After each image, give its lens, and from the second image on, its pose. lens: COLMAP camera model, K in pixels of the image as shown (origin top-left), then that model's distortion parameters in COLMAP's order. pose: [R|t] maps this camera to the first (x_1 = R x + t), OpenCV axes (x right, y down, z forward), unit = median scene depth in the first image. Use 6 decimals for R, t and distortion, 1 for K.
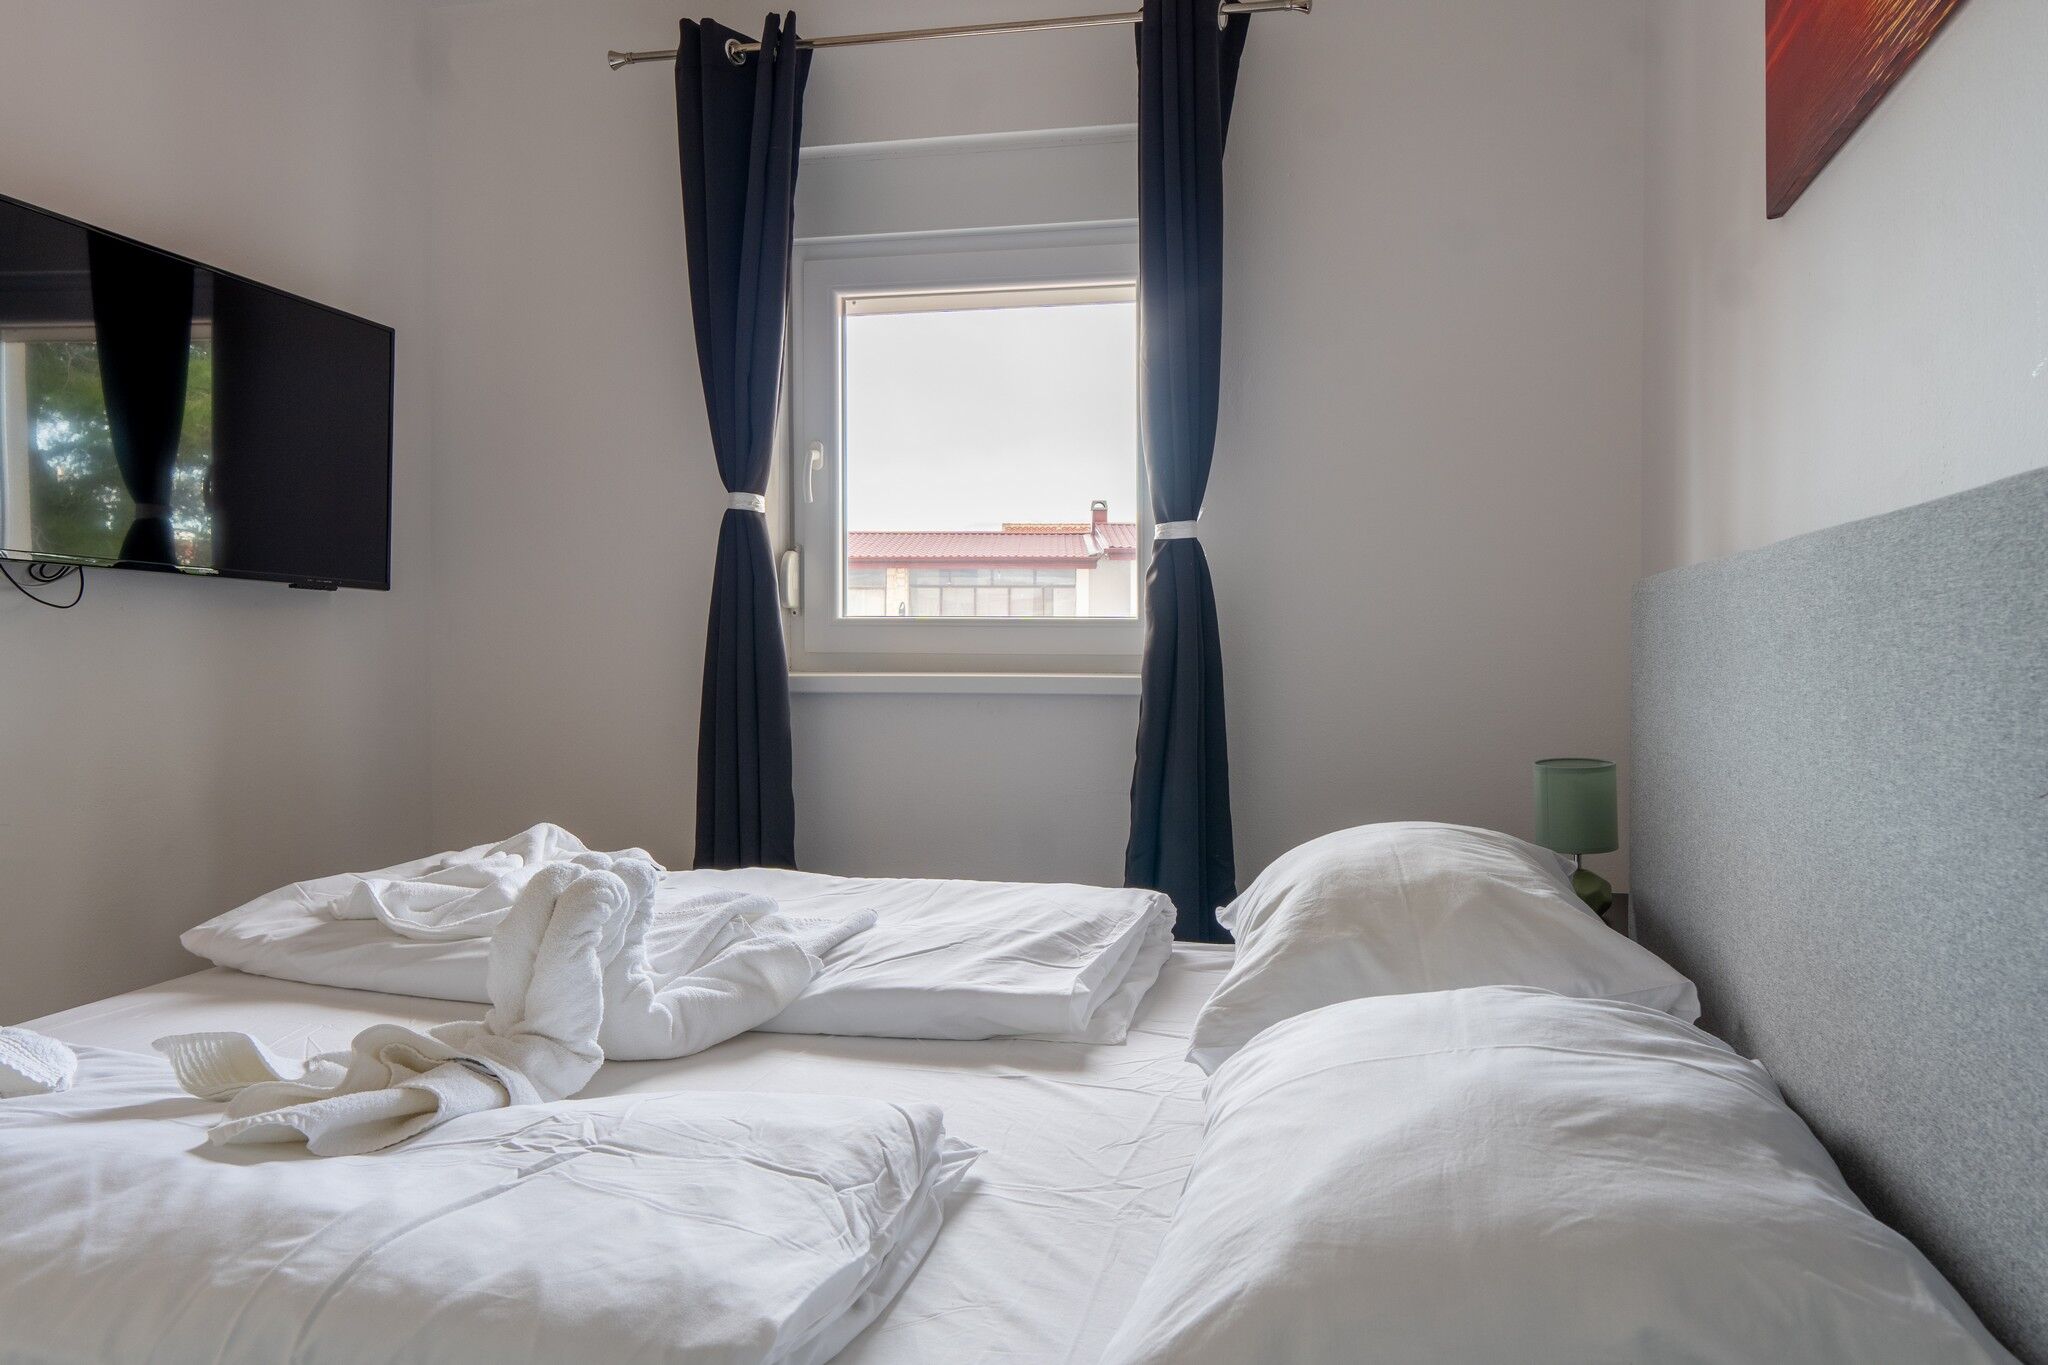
lens RADIAL K [[1446.0, 0, 987.5], [0, 1446.0, 638.5], [0, 0, 1]] dist [-0.000411, -0.006178]
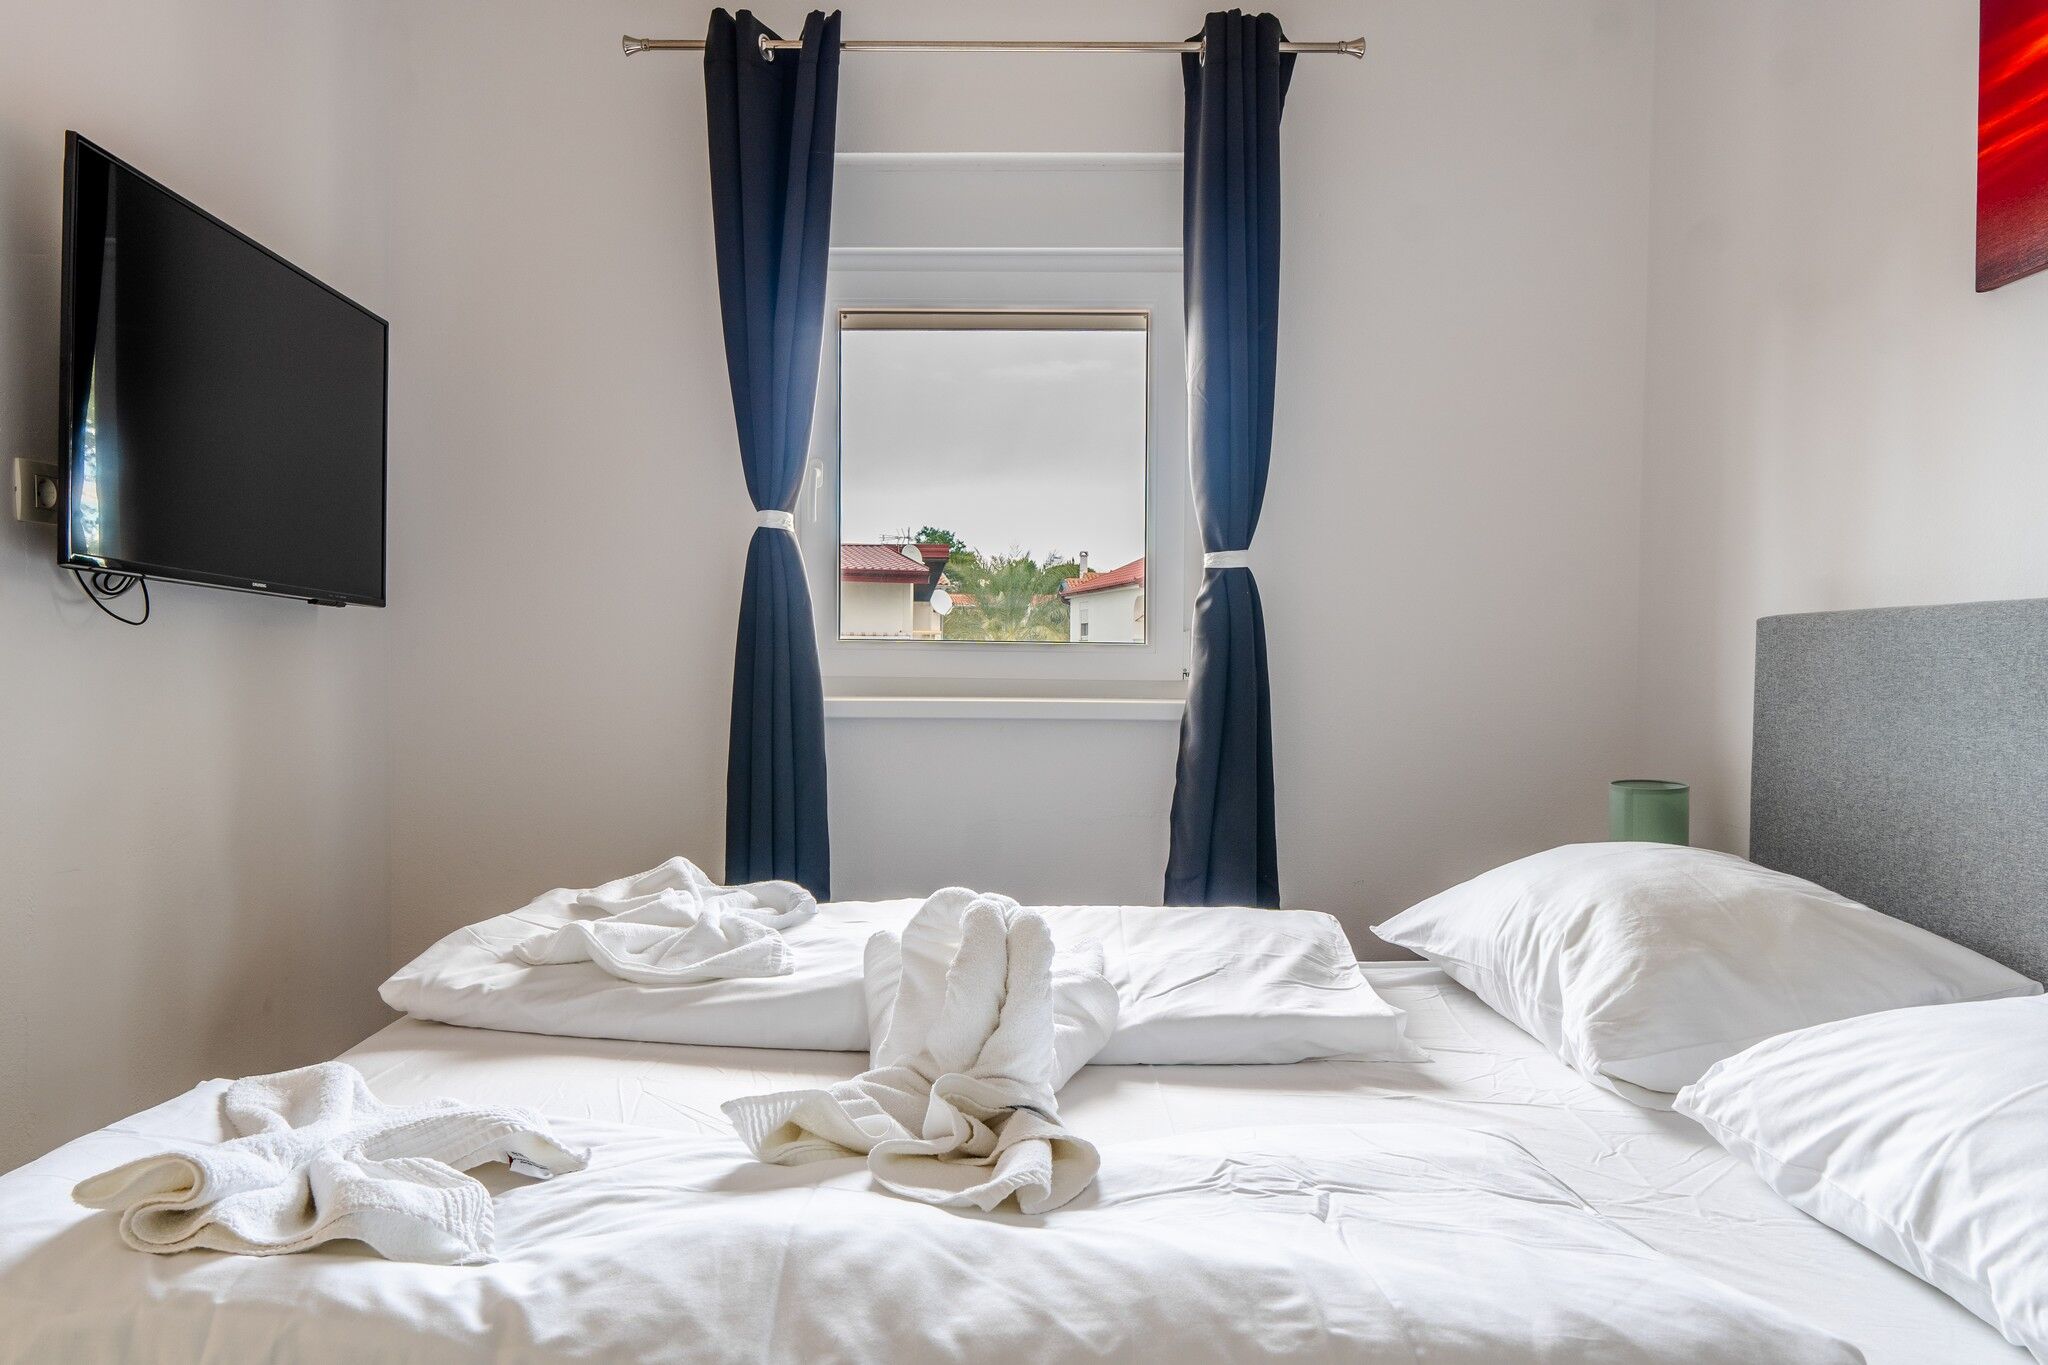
lens RADIAL K [[1446.0, 0, 949.8], [0, 1446.0, 701.4], [0, 0, 1]] dist [-0.002841, -0.000156]
pose [[0.982660, 0.002695, 0.185397, -0.257112], [-0.008122, 0.999560, 0.028521, -0.002372], [-0.185239, -0.029533, 0.982250, 0.031311]]
